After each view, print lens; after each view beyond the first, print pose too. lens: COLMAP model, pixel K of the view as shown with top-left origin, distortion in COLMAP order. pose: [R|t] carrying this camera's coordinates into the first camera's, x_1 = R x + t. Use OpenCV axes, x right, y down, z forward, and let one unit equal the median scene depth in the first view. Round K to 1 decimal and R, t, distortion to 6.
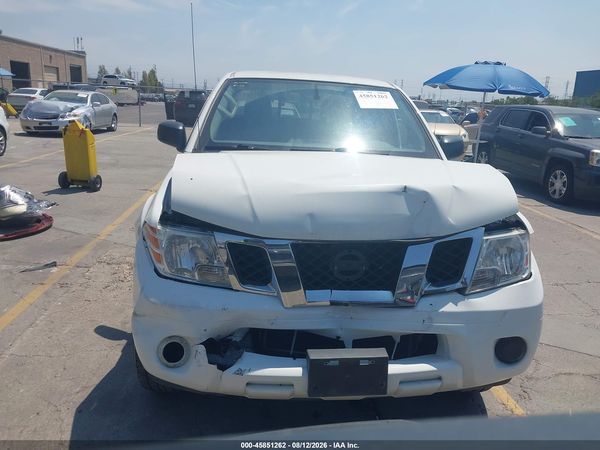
lens RADIAL K [[458.3, 0, 300.0], [0, 458.3, 225.0], [0, 0, 1]] dist [0.082417, -0.165755]
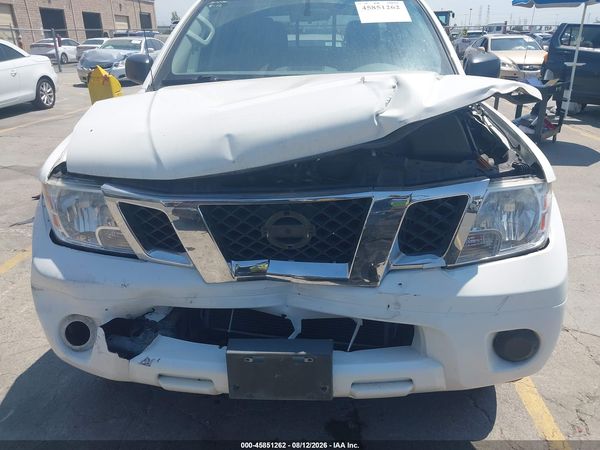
lens RADIAL K [[474.4, 0, 304.2], [0, 474.4, 221.8], [0, 0, 1]] dist [0.010011, -0.009268]
pose [[0.987890, 0.000321, -0.155154, 0.242875], [0.015740, 0.994631, 0.102280, -0.003065], [0.154354, -0.103484, 0.982581, 0.235693]]
